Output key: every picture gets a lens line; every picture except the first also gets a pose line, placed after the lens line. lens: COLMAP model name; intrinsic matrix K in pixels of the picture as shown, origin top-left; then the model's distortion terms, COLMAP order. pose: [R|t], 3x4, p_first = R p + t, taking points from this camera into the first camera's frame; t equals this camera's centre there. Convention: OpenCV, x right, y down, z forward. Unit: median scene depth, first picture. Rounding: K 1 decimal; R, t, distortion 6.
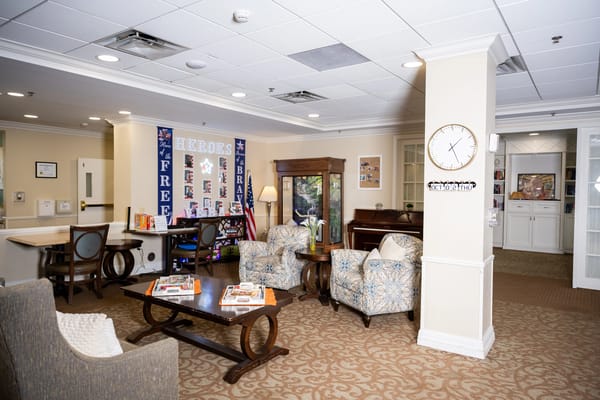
lens RADIAL K [[413.8, 0, 298.7], [0, 413.8, 199.1], [0, 0, 1]] dist [-0.028213, 0.005602]
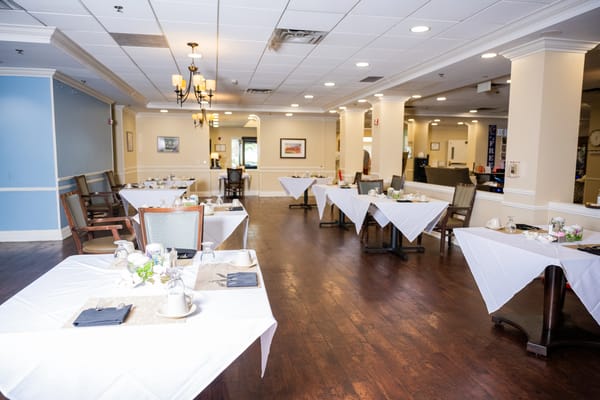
lens RADIAL K [[413.8, 0, 299.1], [0, 413.8, 199.4], [0, 0, 1]] dist [-0.028213, 0.005602]
pose [[0.720359, 0.070377, -0.690021, 0.428842], [-0.028604, 0.997007, 0.071826, 0.079632], [0.693011, -0.032004, 0.720216, -1.182322]]
